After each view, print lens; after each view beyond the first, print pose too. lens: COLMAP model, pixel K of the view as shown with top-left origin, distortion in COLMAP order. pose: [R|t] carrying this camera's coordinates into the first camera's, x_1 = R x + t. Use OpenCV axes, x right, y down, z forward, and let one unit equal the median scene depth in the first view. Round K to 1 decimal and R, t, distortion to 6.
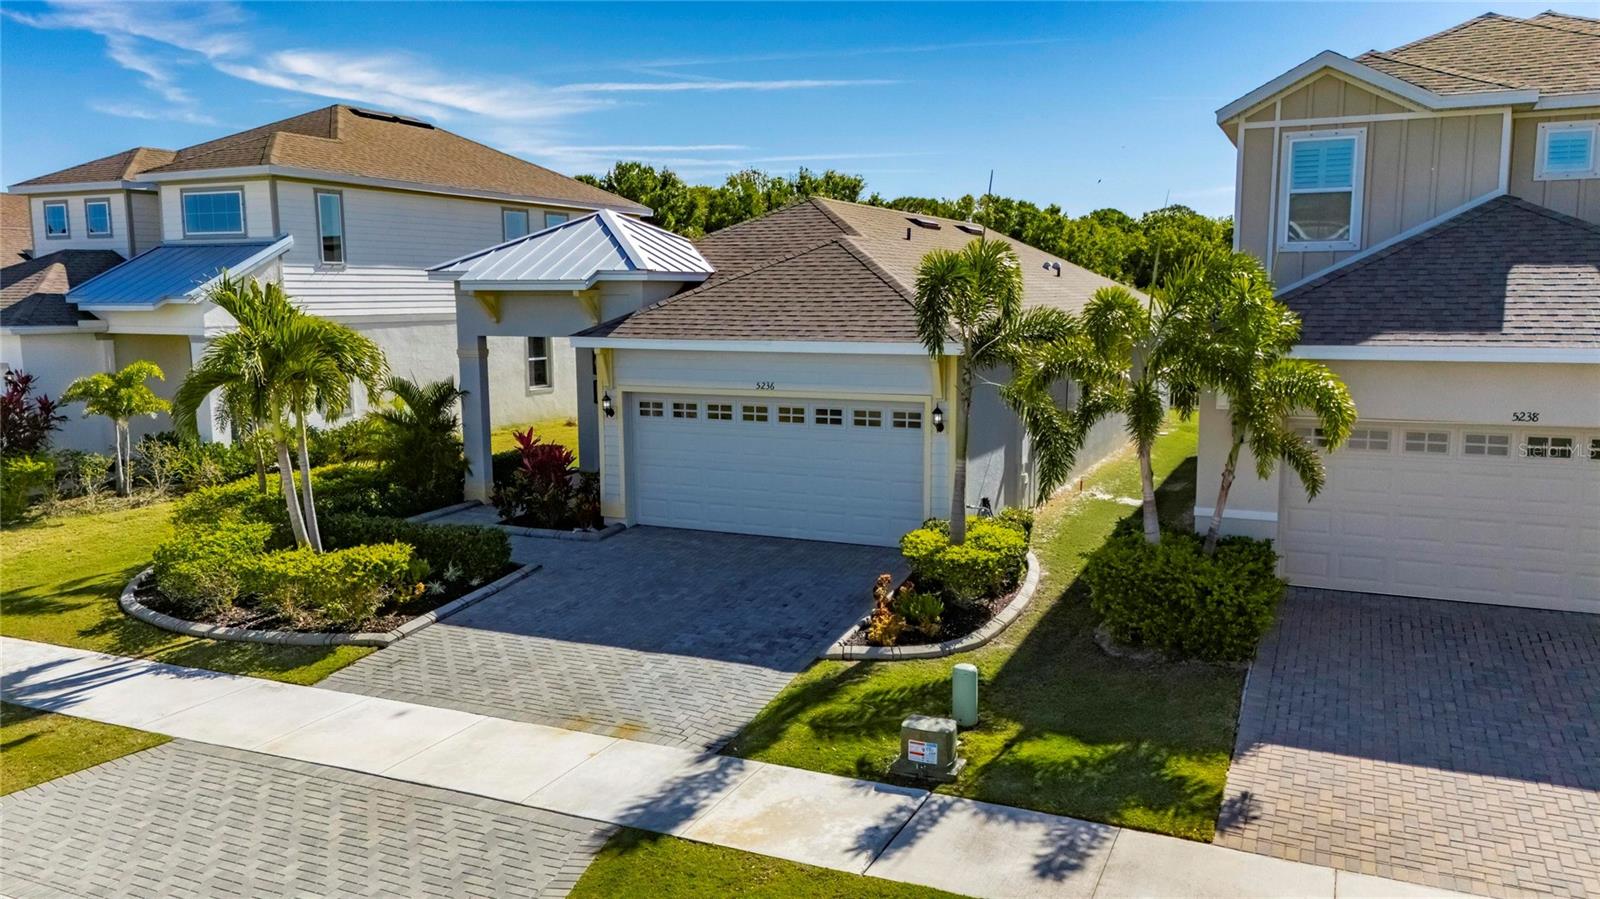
lens RADIAL K [[1167.4, 0, 812.5], [0, 1167.4, 451.2], [0, 0, 1]] dist [0.085466, -0.085207]
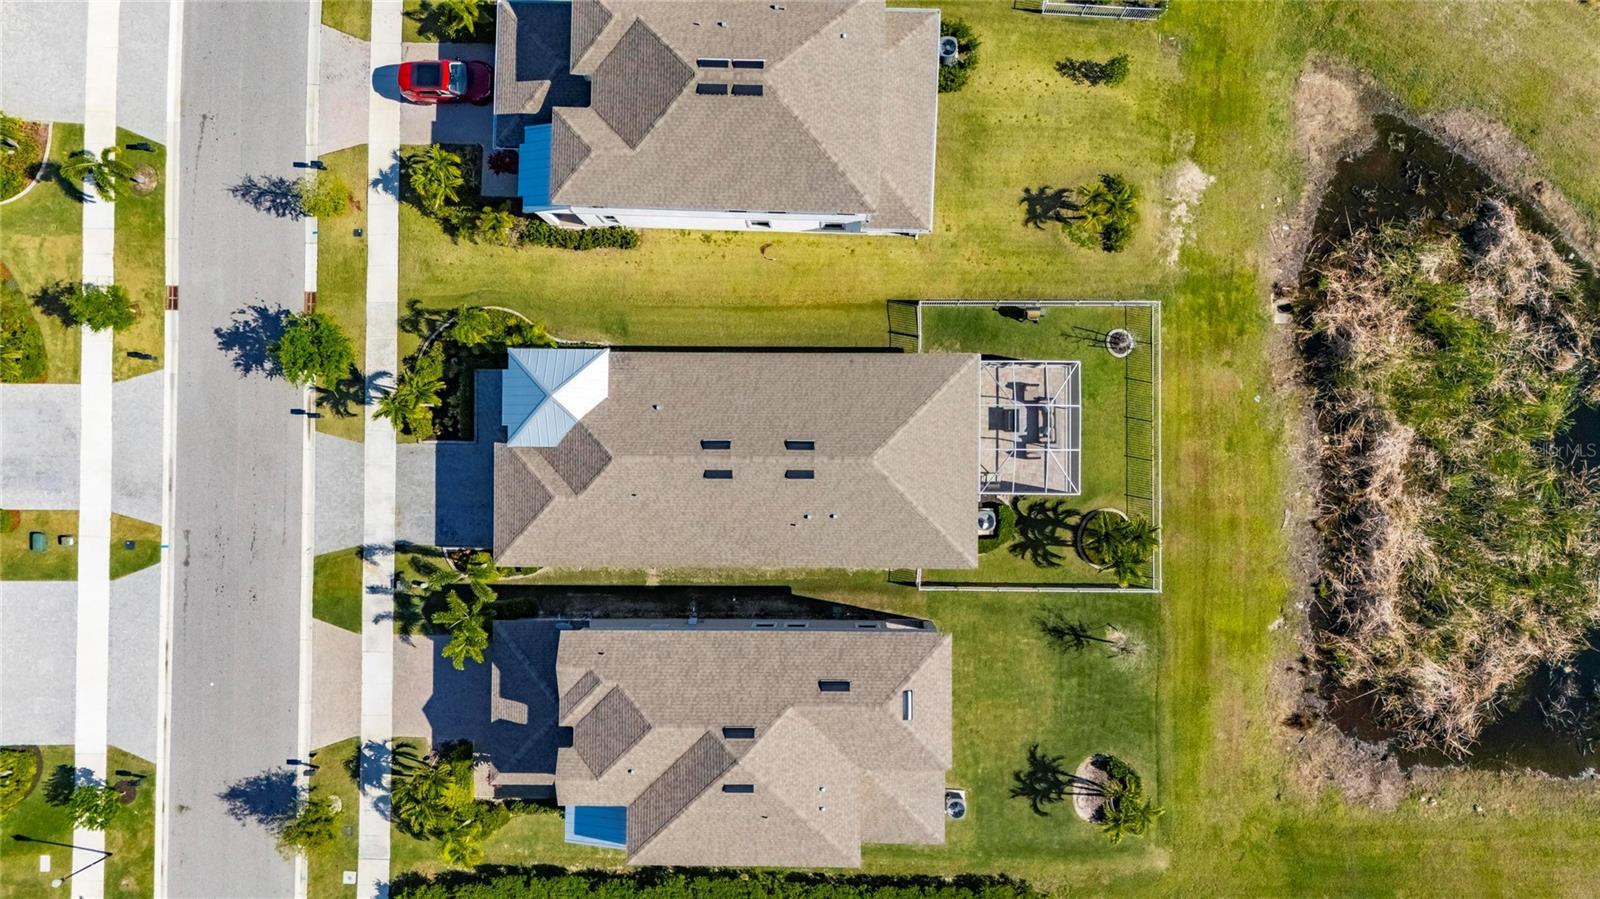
lens RADIAL K [[1167.4, 0, 805.8], [0, 1167.4, 445.4], [0, 0, 1]] dist [0.085466, -0.085207]
pose [[0.403769, 0.914439, -0.027801, 0.310854], [-0.089690, 0.069807, 0.993520, -4.059221], [0.910454, -0.398659, 0.110202, 1.766858]]
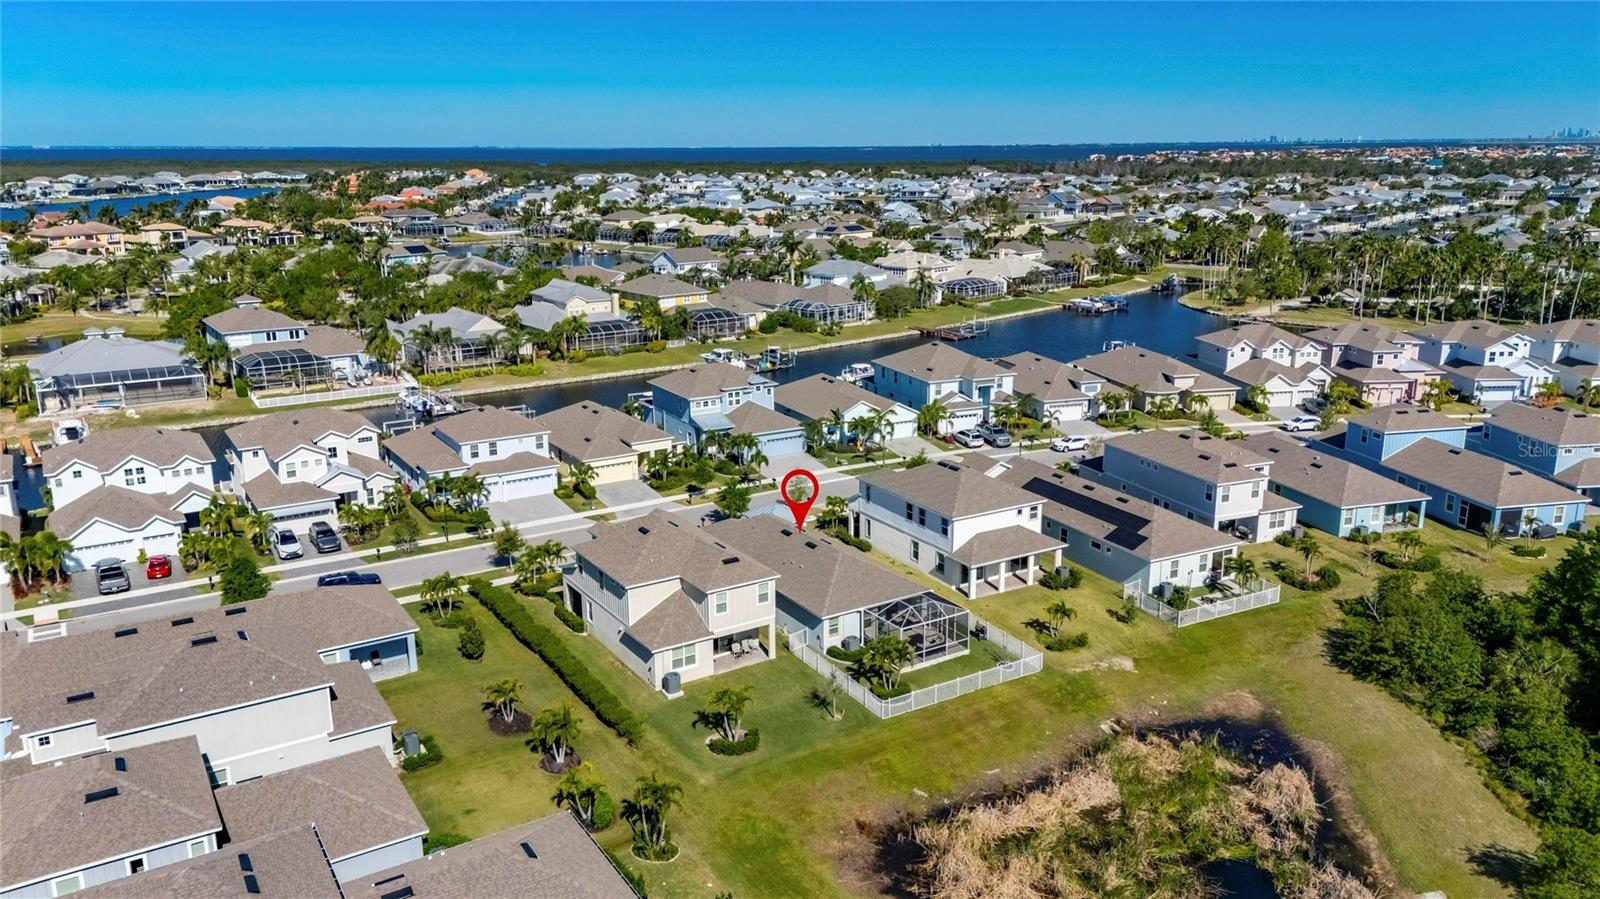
lens RADIAL K [[1167.4, 0, 808.1], [0, 1167.4, 457.0], [0, 0, 1]] dist [0.085466, -0.085207]
pose [[-0.549106, 0.215977, -0.807364, 5.403392], [-0.102505, 0.941334, 0.321532, -2.923490], [0.829442, 0.259314, -0.494754, 5.173383]]
